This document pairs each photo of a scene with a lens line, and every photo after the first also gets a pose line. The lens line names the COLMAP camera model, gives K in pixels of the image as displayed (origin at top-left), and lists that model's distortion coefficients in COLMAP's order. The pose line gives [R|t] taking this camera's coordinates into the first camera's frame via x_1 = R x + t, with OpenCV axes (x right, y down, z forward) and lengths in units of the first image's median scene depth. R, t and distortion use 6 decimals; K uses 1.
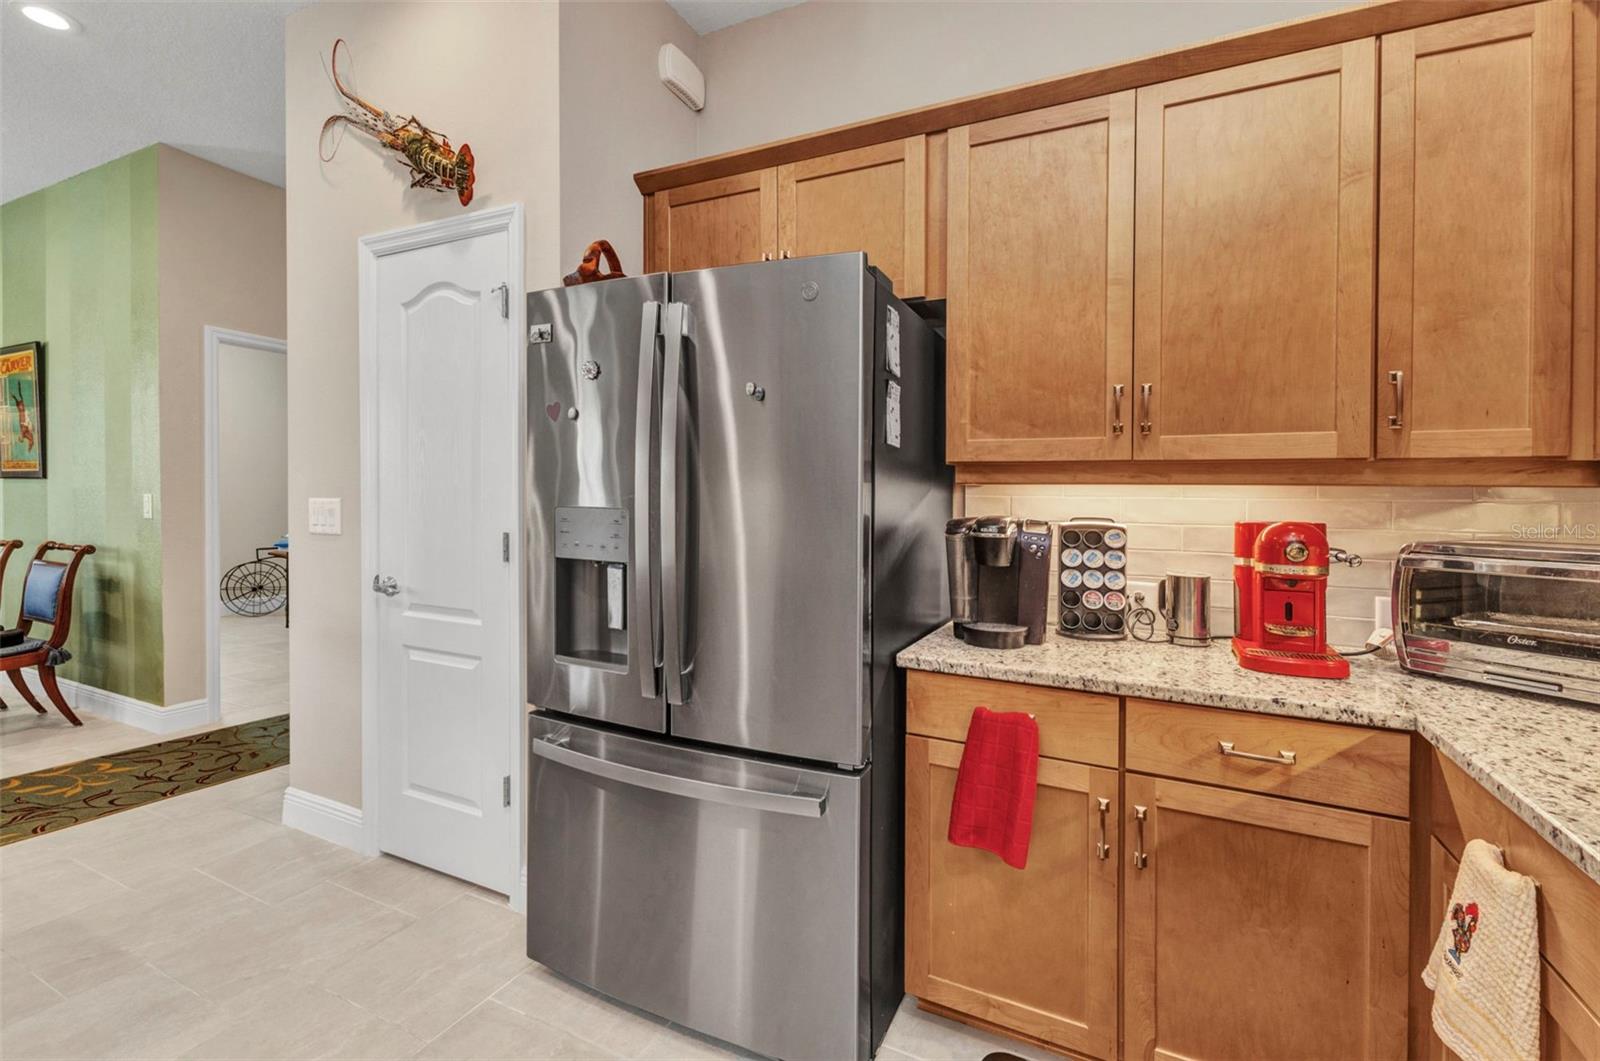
lens RADIAL K [[719.6, 0, 798.3], [0, 719.6, 496.6], [0, 0, 1]] dist [0.008665, 0.000246]
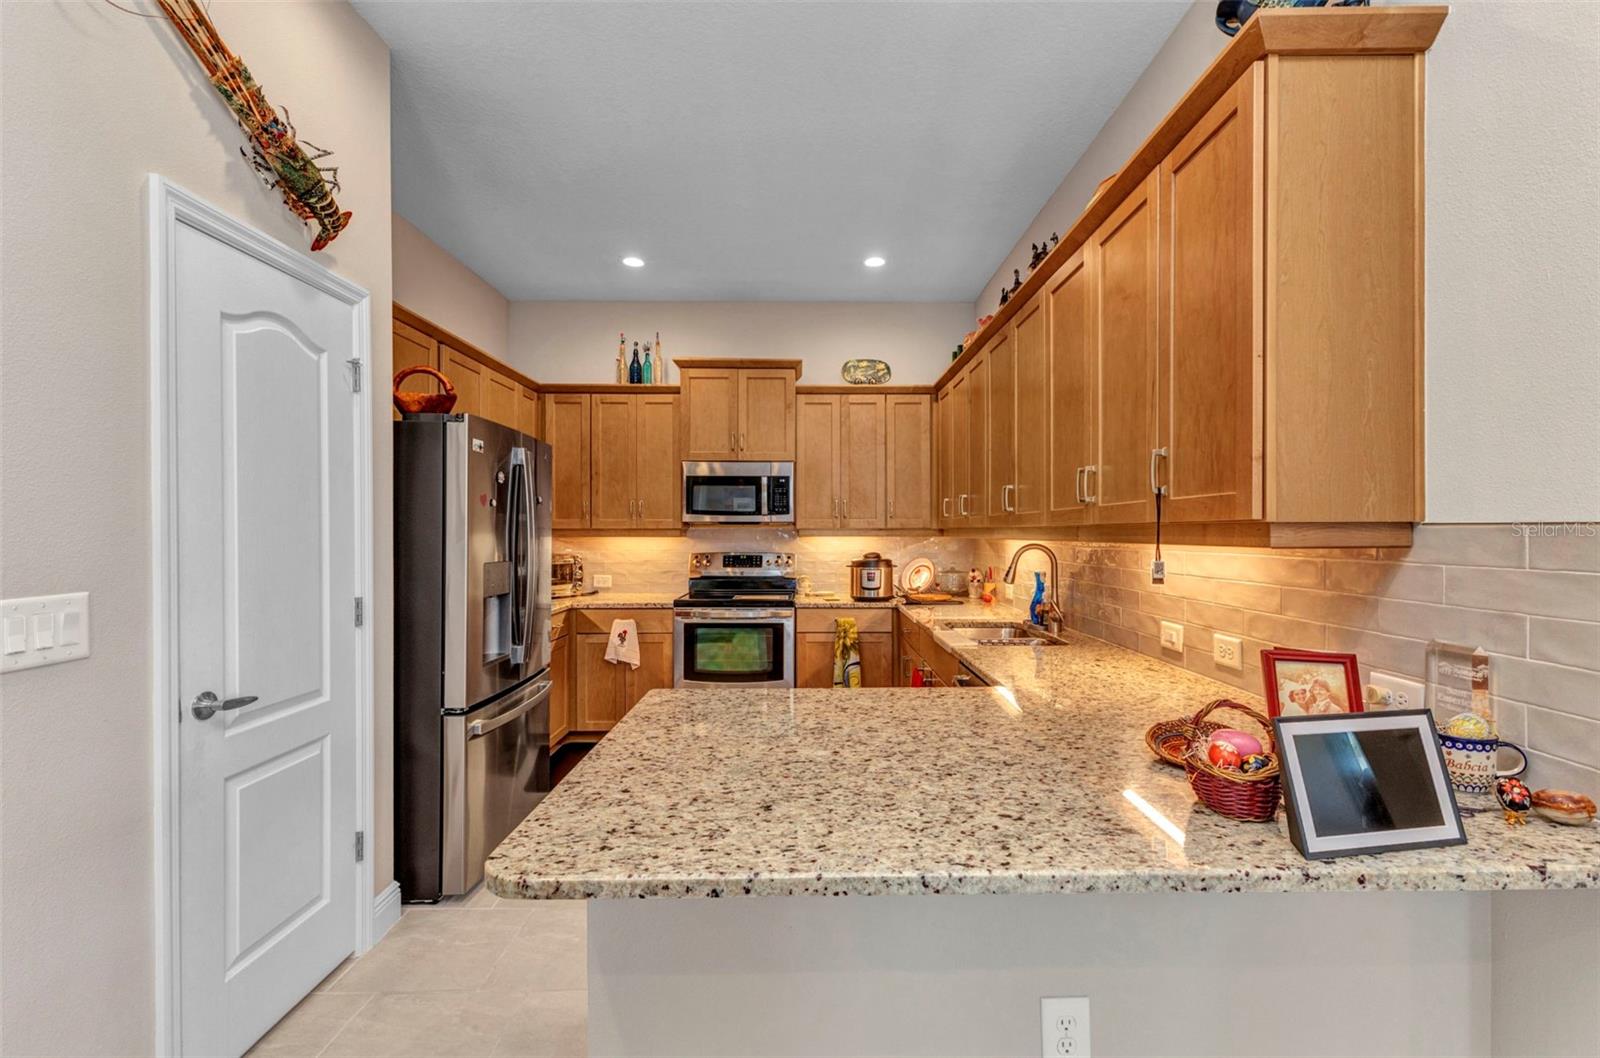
lens RADIAL K [[705.0, 0, 816.5], [0, 705.0, 532.6], [0, 0, 1]] dist [0.007545, 0.000303]
pose [[-0.455490, -0.010612, 0.890177, -1.467301], [0.009182, 0.999820, 0.016618, -0.050576], [-0.890193, 0.015743, -0.455311, 0.795010]]
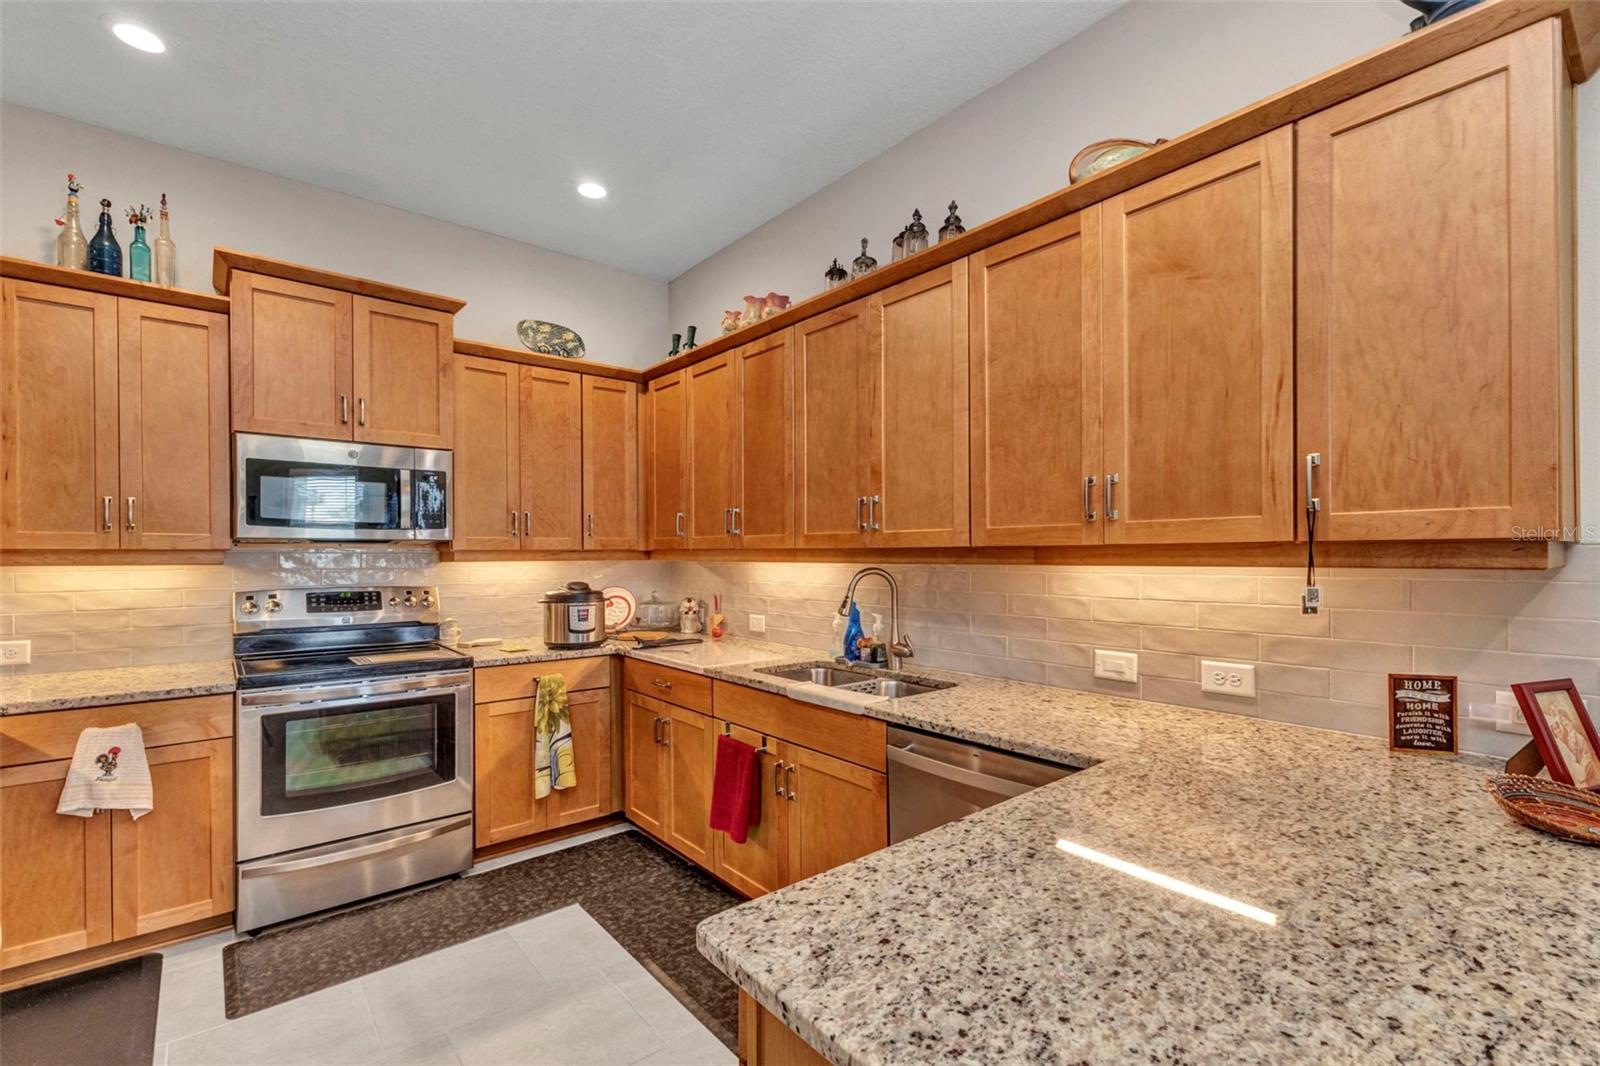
lens RADIAL K [[693.1, 0, 803.8], [0, 693.1, 553.7], [0, 0, 1]] dist [0.004727, 0.000028]
pose [[-0.916834, -0.007549, 0.399198, -0.832444], [-0.000598, 0.999846, 0.017535, -0.045816], [-0.399269, 0.015838, -0.916697, 0.885750]]
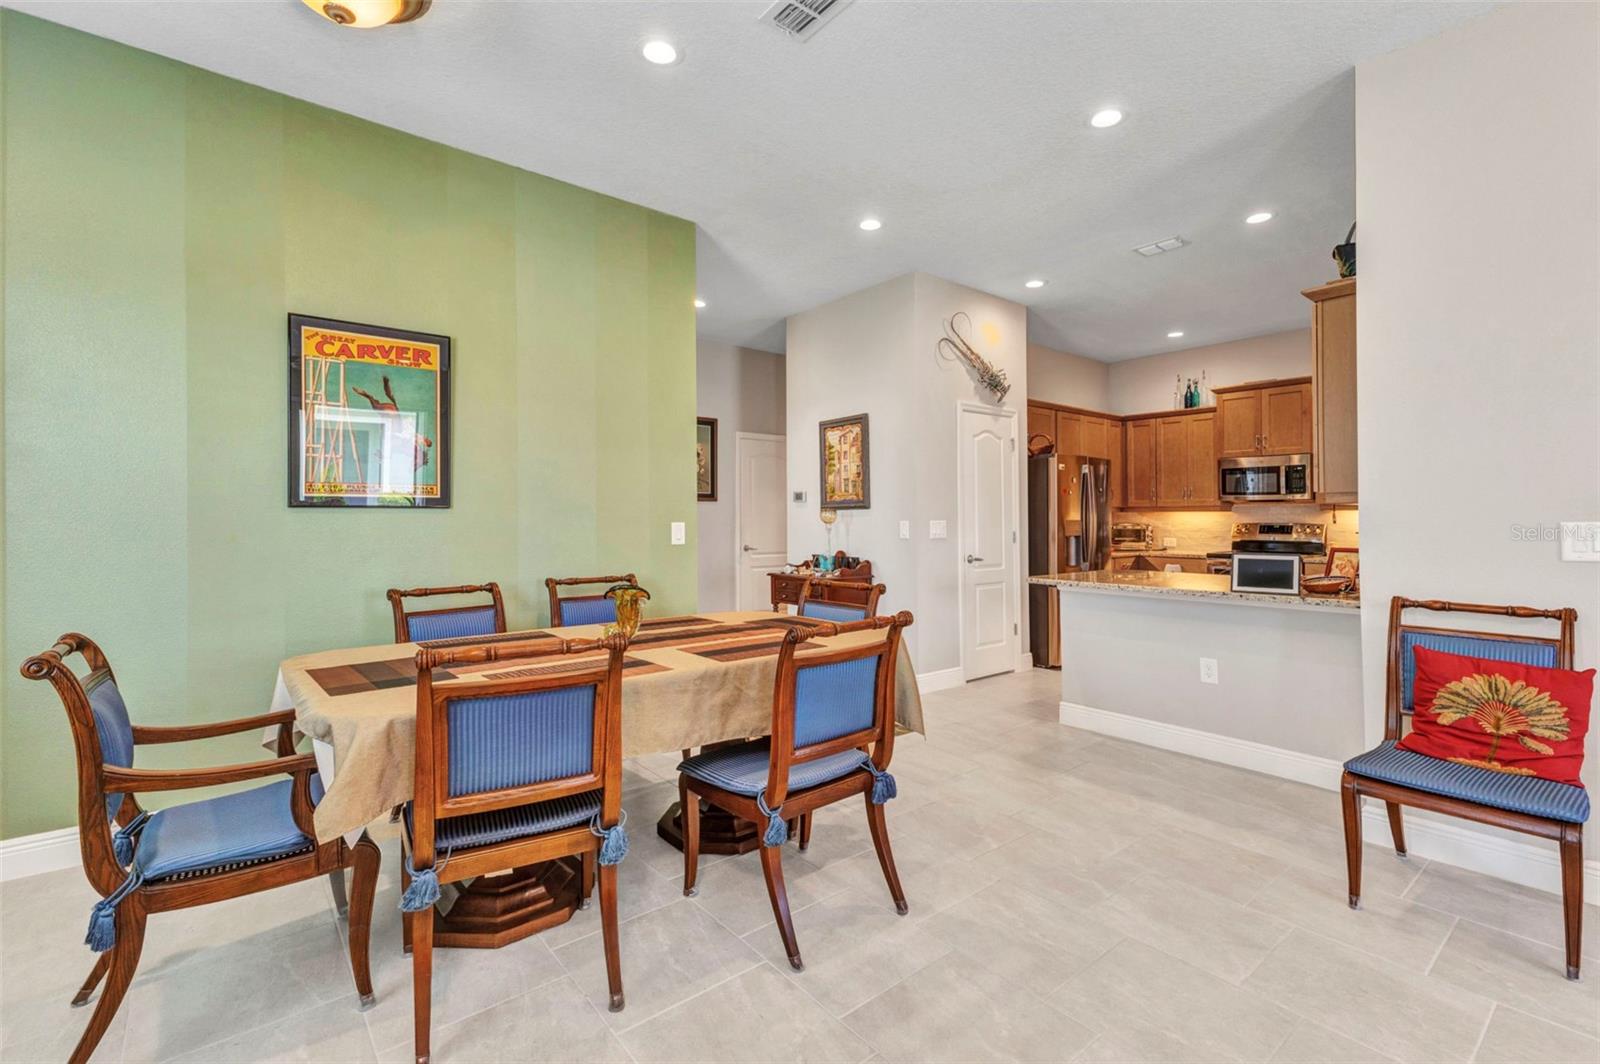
lens RADIAL K [[719.6, 0, 798.3], [0, 719.6, 498.1], [0, 0, 1]] dist [0.008665, 0.000246]
pose [[0.426263, 0.016169, 0.904455, -2.858073], [0.018149, 0.999486, -0.026422, -0.016221], [-0.904417, 0.027678, 0.425750, 0.533264]]
